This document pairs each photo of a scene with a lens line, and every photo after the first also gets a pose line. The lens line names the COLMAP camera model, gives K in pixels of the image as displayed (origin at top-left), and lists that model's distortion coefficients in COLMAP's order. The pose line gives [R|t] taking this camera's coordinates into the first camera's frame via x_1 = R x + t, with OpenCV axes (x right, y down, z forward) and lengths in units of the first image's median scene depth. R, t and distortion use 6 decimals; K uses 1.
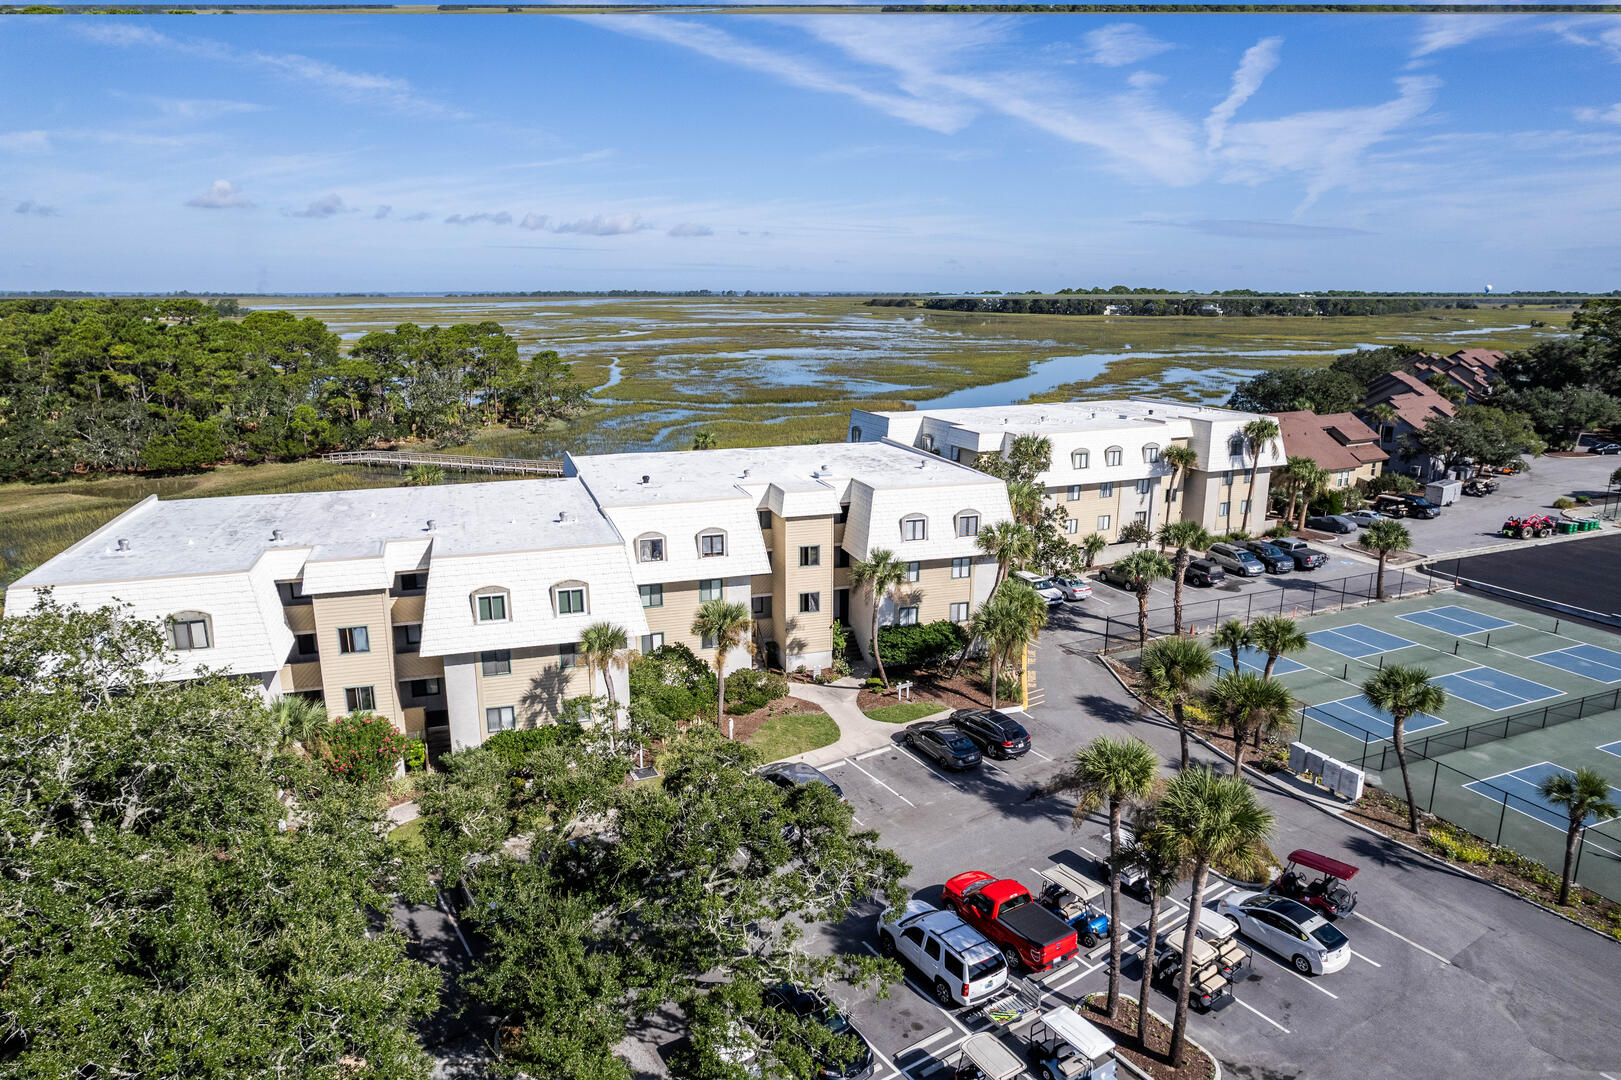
lens RADIAL K [[1036.4, 0, 820.7], [0, 1036.4, 529.4], [0, 0, 1]] dist [-0.061863, 0.062131]
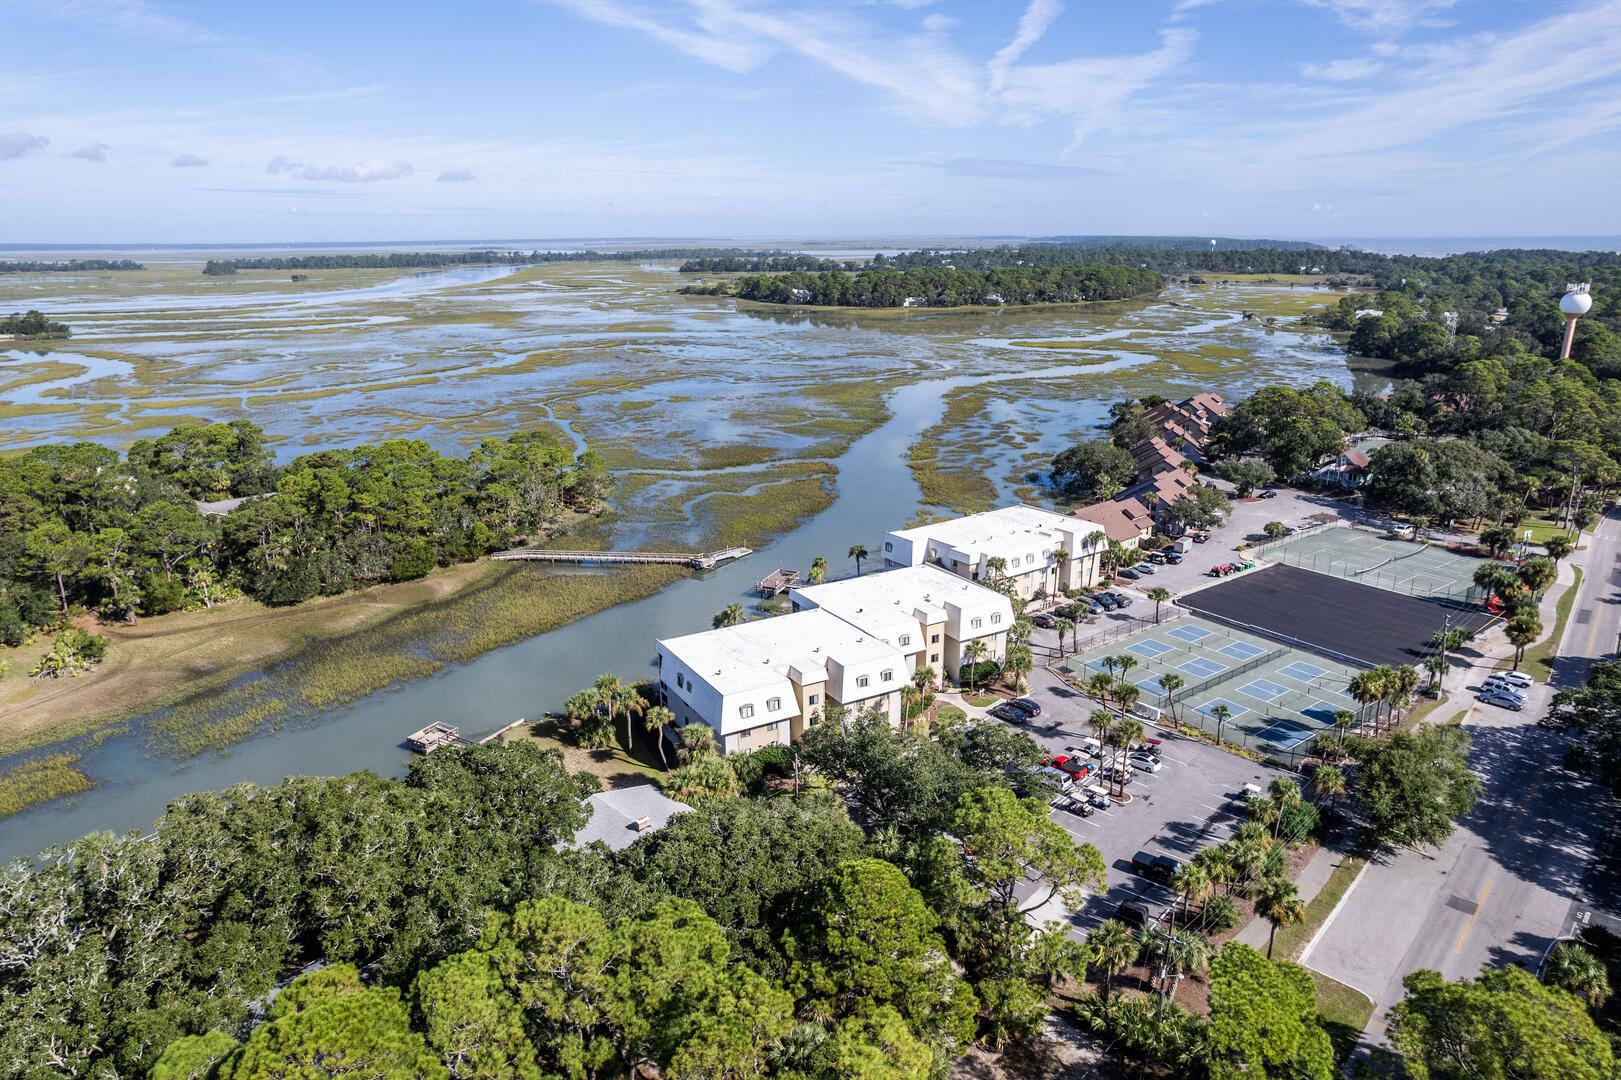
lens RADIAL K [[1036.4, 0, 797.9], [0, 1036.4, 530.5], [0, 0, 1]] dist [-0.061863, 0.062131]
pose [[0.981070, -0.069352, 0.180810, -0.715115], [0.060532, 0.996712, 0.053858, -0.360735], [-0.183950, -0.041894, 0.982042, -1.220901]]
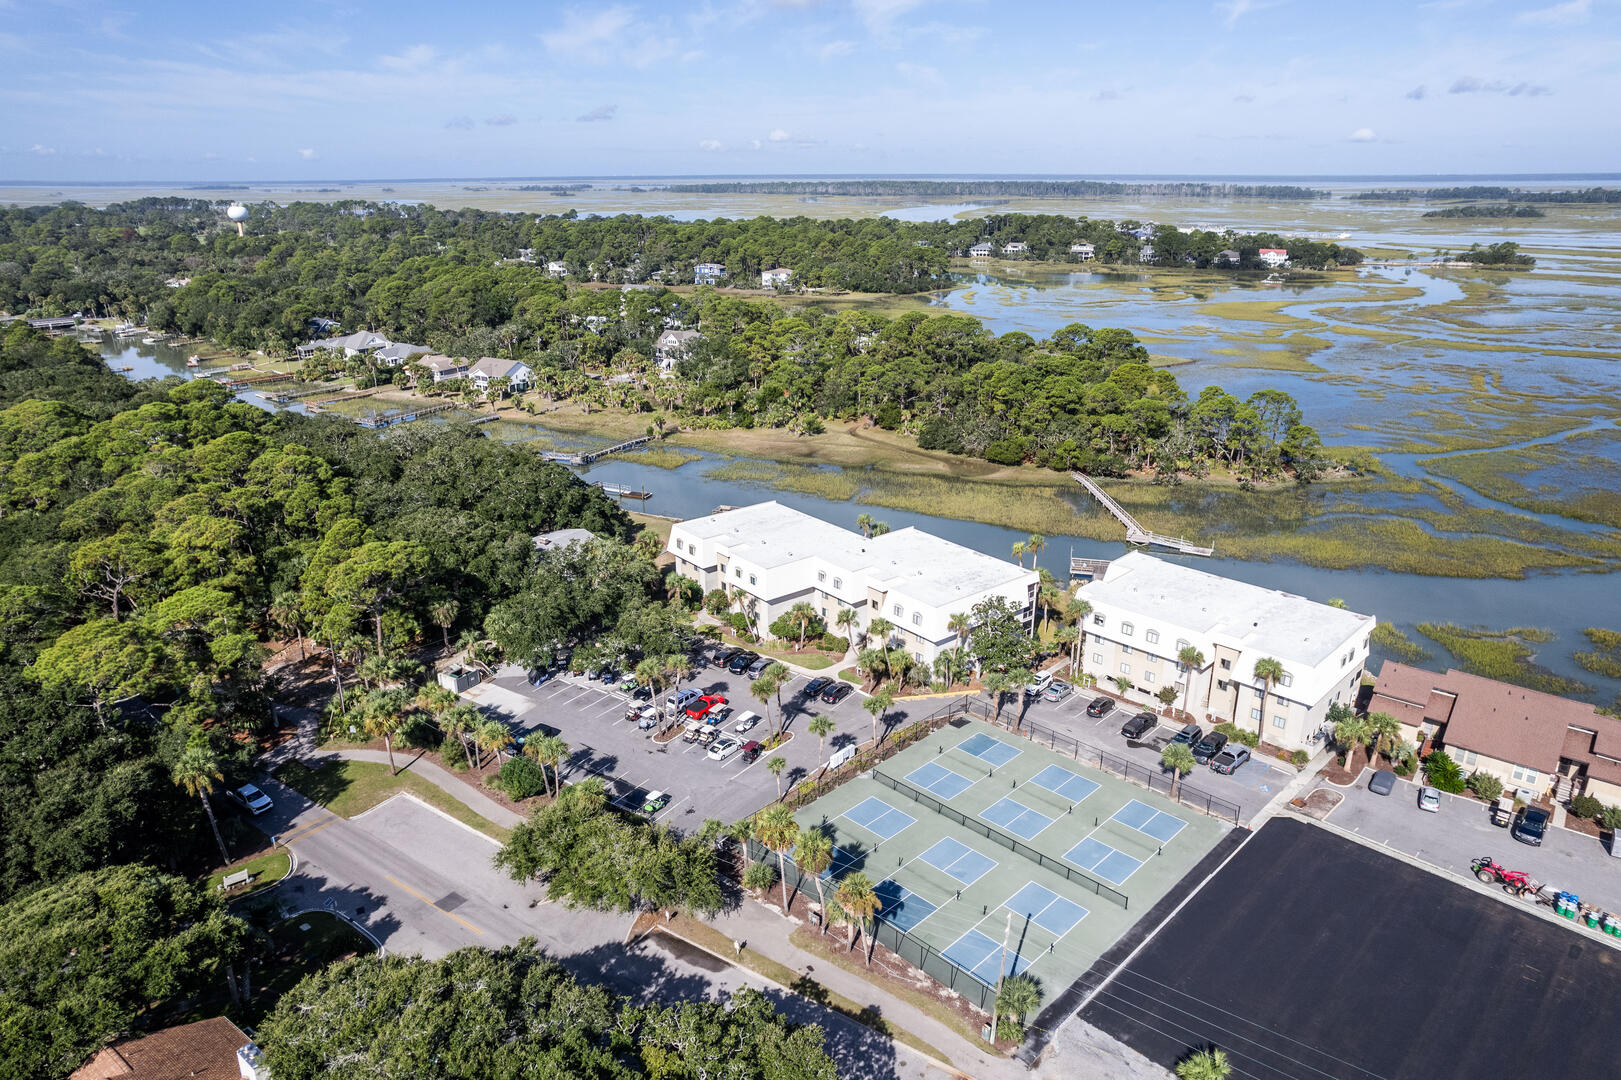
lens RADIAL K [[1036.4, 0, 799.6], [0, 1036.4, 536.9], [0, 0, 1]] dist [-0.061863, 0.062131]
pose [[0.347222, 0.307291, -0.886007, 1.892675], [-0.212741, 0.945968, 0.244715, -0.634258], [0.913334, 0.103520, 0.393834, -0.072728]]
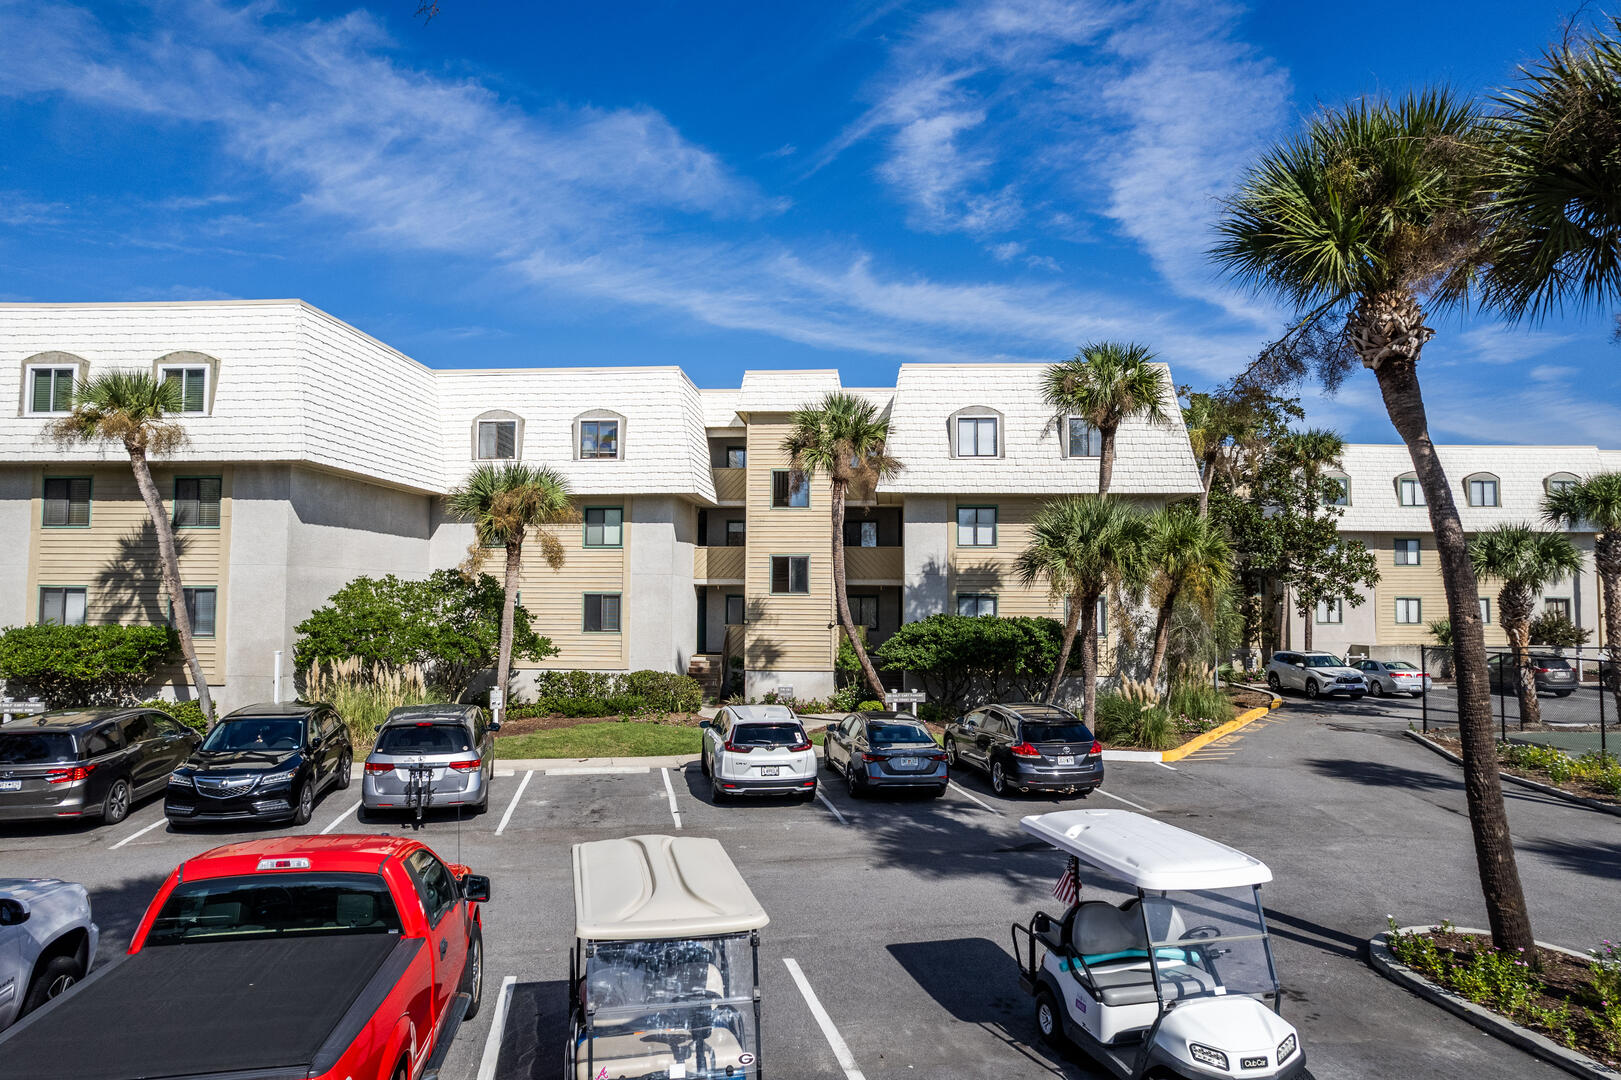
lens RADIAL K [[1036.4, 0, 815.1], [0, 1036.4, 536.8], [0, 0, 1]] dist [-0.061863, 0.062131]
pose [[0.926556, -0.021969, -0.375514, 0.210789], [-0.089093, 0.957070, -0.275825, 0.202943], [0.365453, 0.289023, 0.884822, 0.504130]]
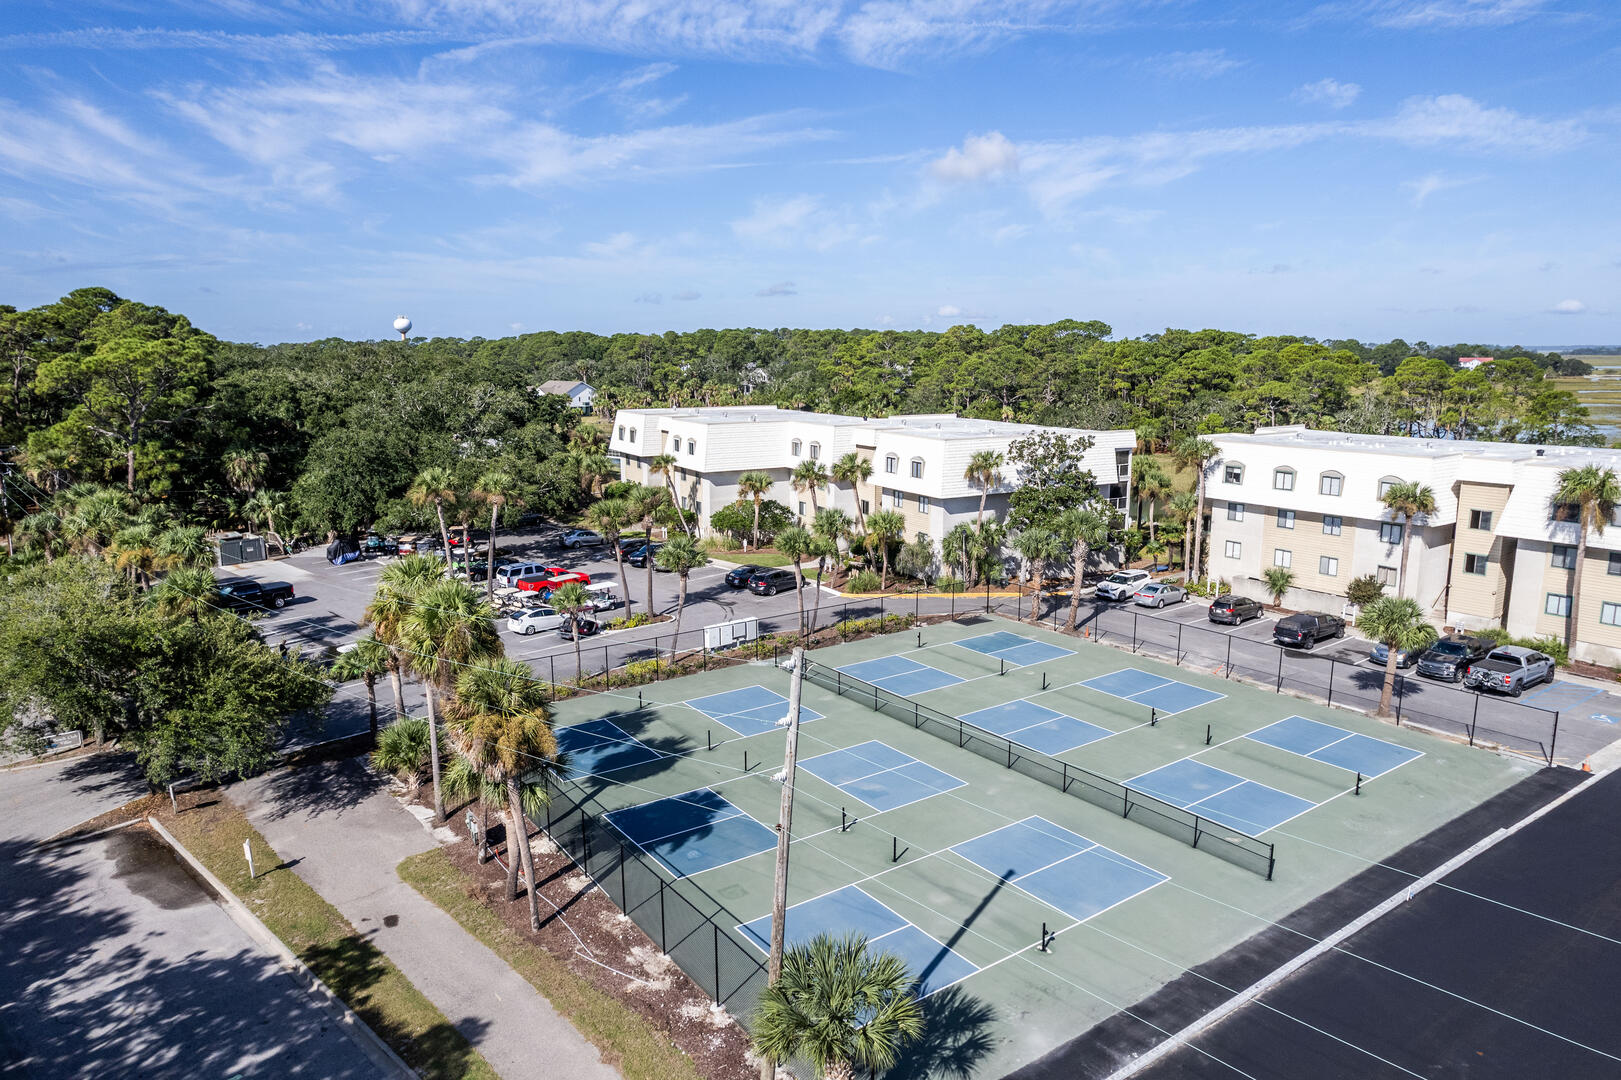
lens RADIAL K [[1036.4, 0, 804.4], [0, 1036.4, 537.4], [0, 0, 1]] dist [-0.061863, 0.062131]
pose [[0.196889, 0.172436, -0.965143, 1.365188], [-0.225857, 0.965912, 0.126498, -0.052407], [0.954056, 0.193078, 0.229124, 0.594272]]
